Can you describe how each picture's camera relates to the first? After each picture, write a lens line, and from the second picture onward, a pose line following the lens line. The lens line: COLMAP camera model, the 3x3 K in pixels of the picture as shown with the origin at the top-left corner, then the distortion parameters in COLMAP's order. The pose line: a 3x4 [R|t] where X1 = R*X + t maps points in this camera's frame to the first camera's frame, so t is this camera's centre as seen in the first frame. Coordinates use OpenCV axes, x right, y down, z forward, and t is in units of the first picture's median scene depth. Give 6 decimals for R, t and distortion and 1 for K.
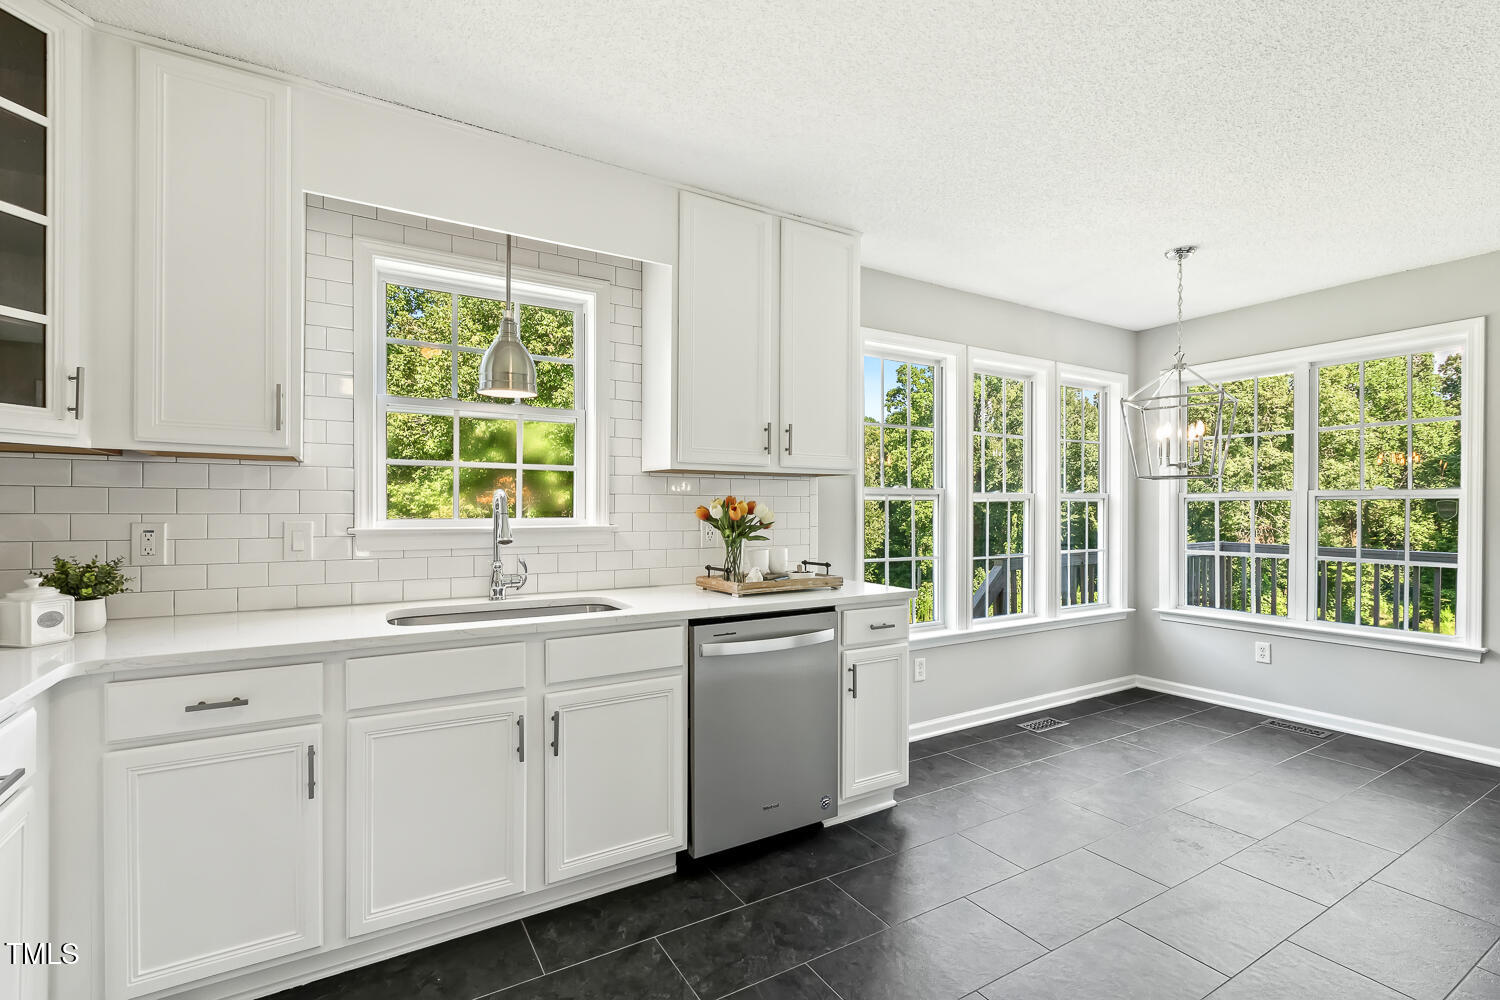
lens RADIAL K [[673.3, 0, 745.8], [0, 673.3, 510.6], [0, 0, 1]] dist [-0.000512, -0.001705]
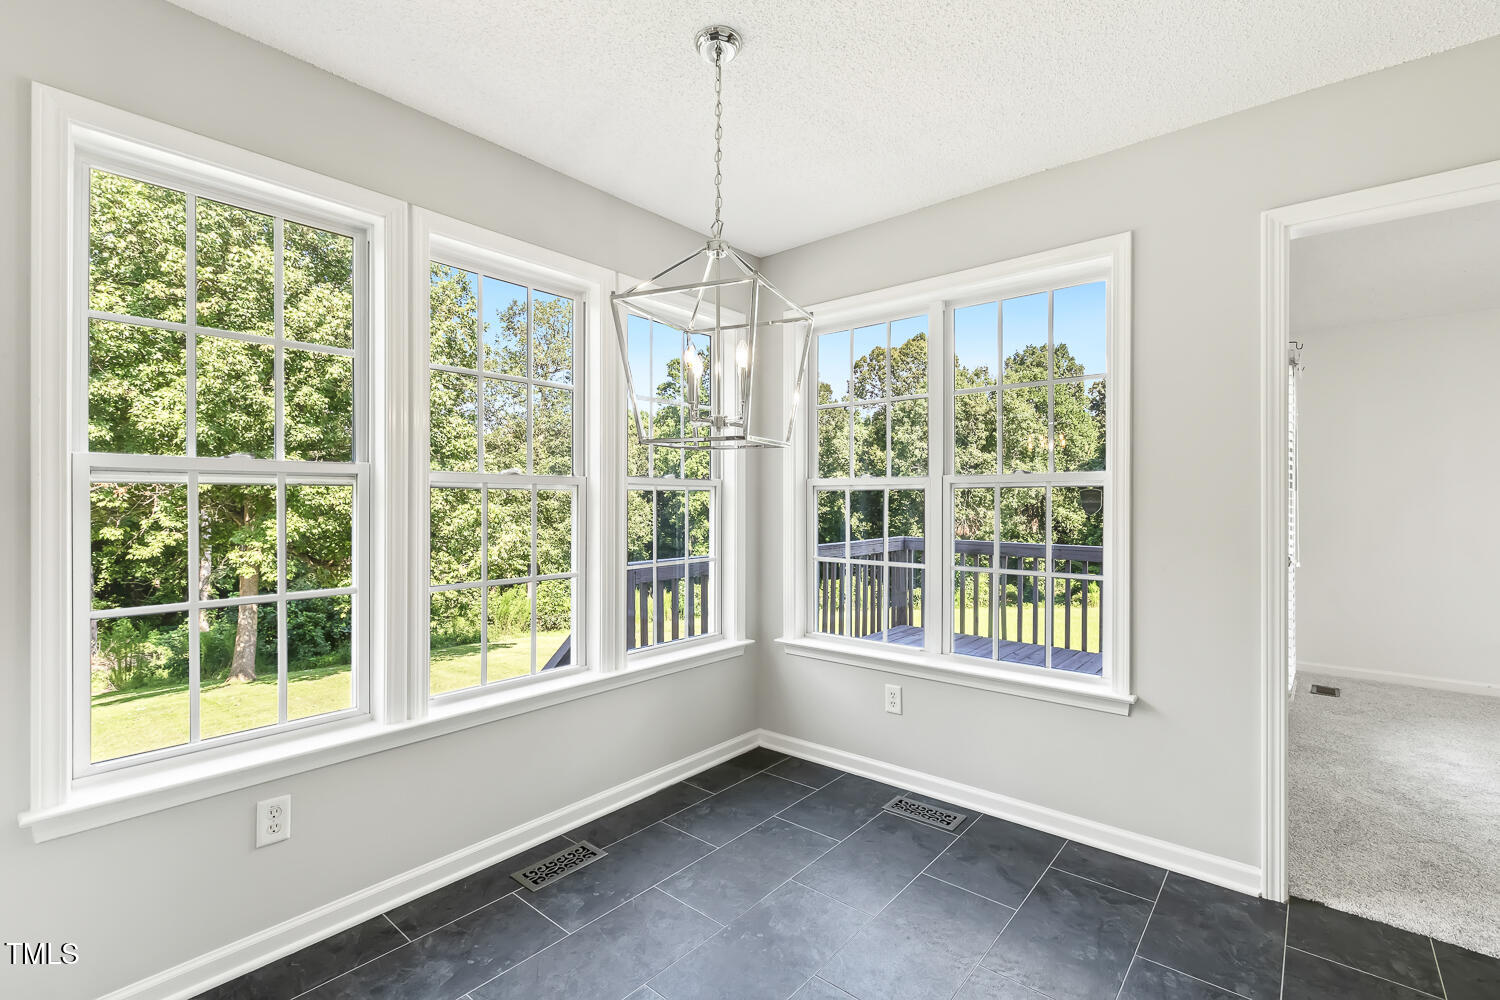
lens RADIAL K [[672.6, 0, 750.0], [0, 672.6, 500.0], [0, 0, 1]] dist [-0.000433, 0.000027]
pose [[0.944499, 0.000627, 0.328512, 0.341883], [0.001172, 0.999985, -0.005277, -0.000072], [-0.328511, 0.005369, 0.944485, 0.324636]]
